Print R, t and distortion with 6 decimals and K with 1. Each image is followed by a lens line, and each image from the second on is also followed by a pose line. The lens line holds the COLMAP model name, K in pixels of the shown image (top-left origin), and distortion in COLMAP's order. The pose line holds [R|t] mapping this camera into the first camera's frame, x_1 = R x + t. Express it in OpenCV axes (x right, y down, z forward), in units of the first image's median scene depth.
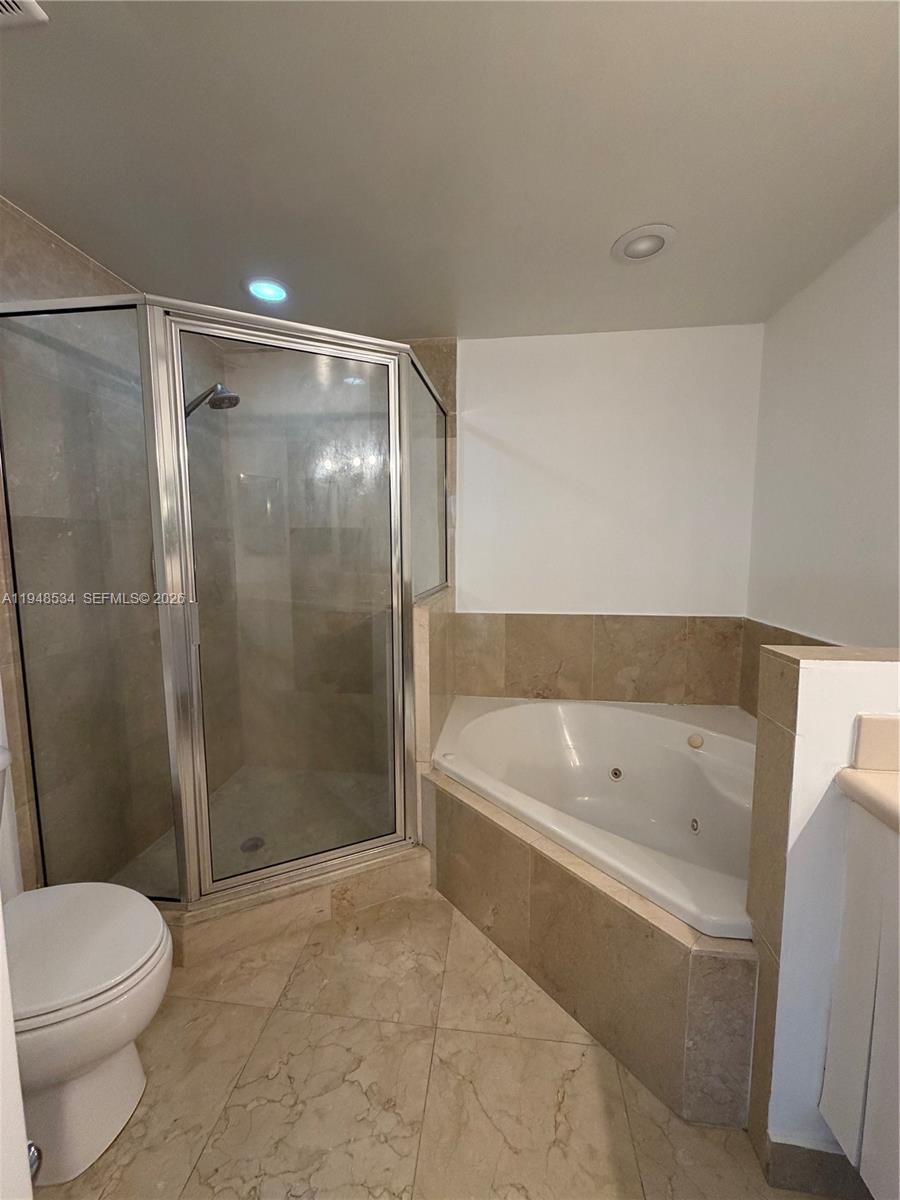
lens RADIAL K [[477.3, 0, 451.1], [0, 477.3, 598.4], [0, 0, 1]] dist [-0.001482, 0.000174]
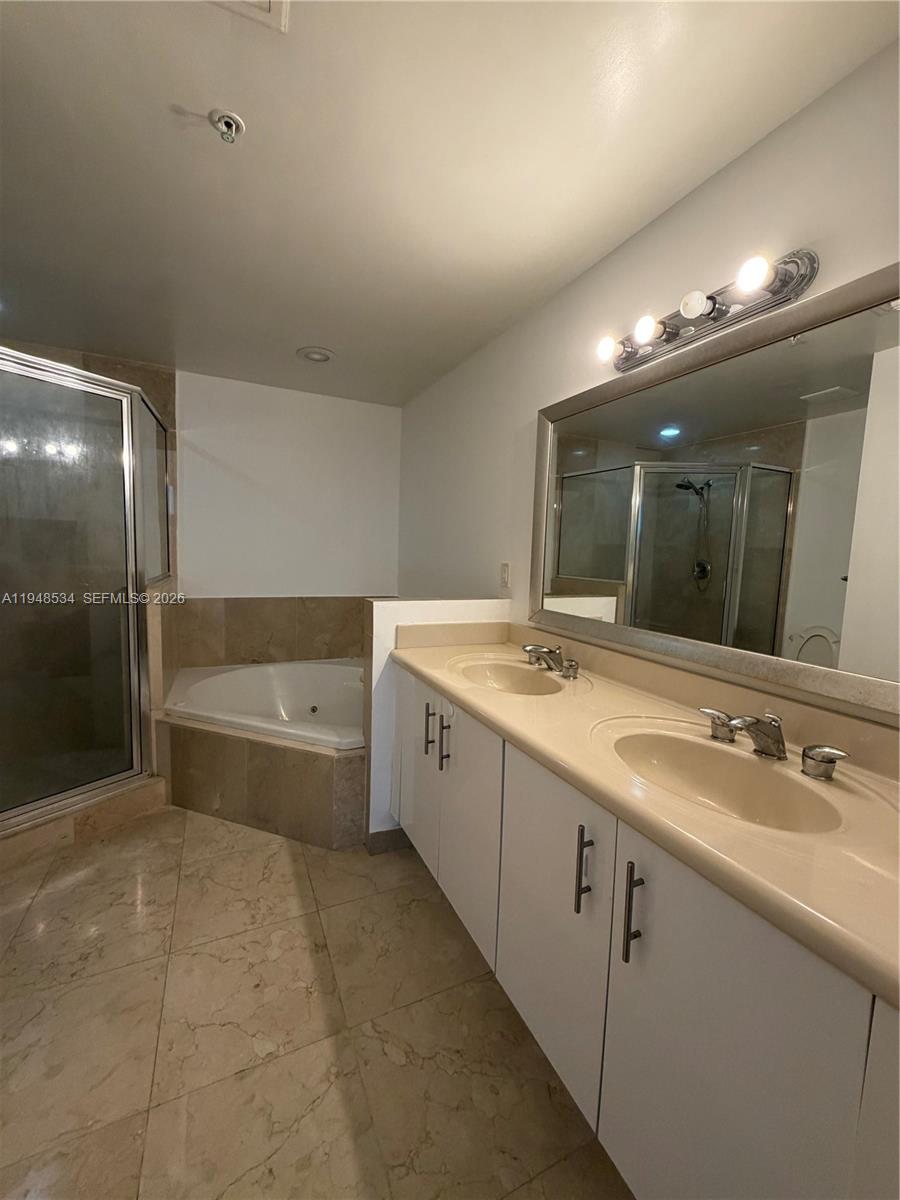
lens RADIAL K [[477.3, 0, 448.5], [0, 477.3, 595.5], [0, 0, 1]] dist [-0.001482, 0.000174]
pose [[0.848888, -0.017814, 0.528272, -0.066992], [0.020551, 0.999789, 0.000689, 0.052819], [-0.528173, 0.010272, 0.849075, -0.520138]]
